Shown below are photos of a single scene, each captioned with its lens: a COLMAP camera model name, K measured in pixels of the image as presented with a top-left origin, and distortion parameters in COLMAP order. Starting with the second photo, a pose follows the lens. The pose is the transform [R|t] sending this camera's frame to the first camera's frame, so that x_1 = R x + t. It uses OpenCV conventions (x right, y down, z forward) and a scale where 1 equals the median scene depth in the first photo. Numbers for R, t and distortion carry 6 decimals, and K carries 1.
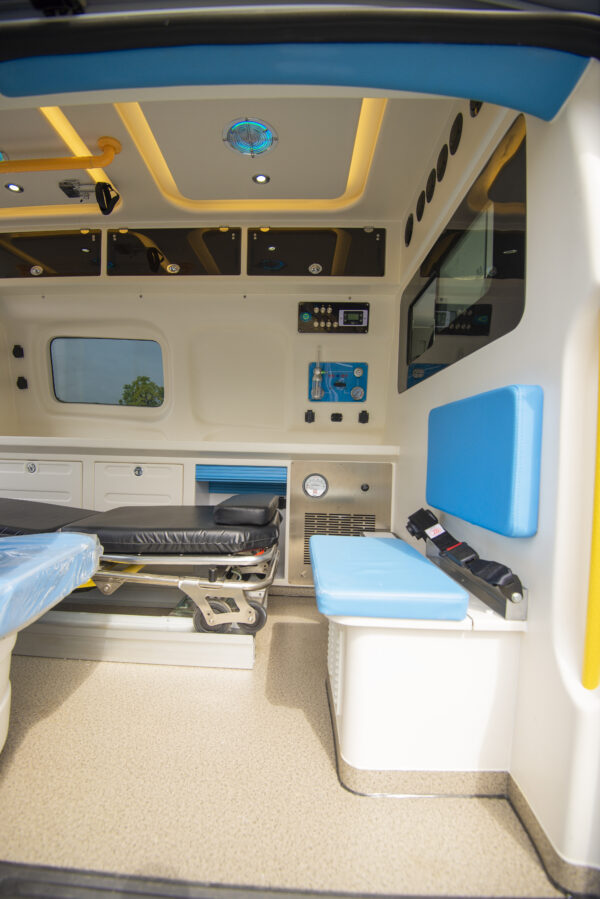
lens RADIAL K [[417.9, 0, 290.3], [0, 417.9, 489.7], [0, 0, 1]] dist [-0.024918, -0.004804]
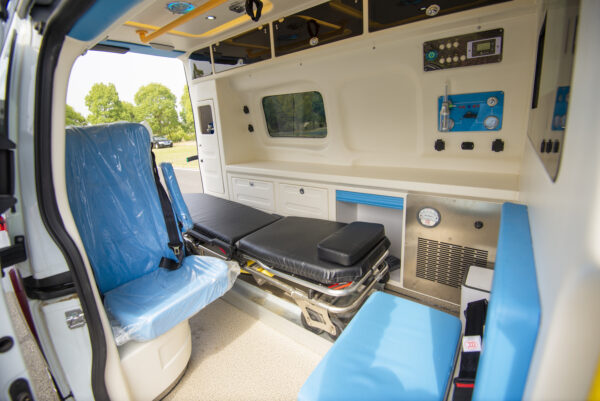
lens RADIAL K [[278.9, 0, 298.1], [0, 278.9, 198.5], [0, 0, 1]] dist [-0.024918, -0.004804]
pose [[0.798076, 0.095768, -0.594898, 0.215681], [0.024499, 0.981315, 0.190840, -0.204737], [0.602059, -0.166879, 0.780818, 0.203509]]
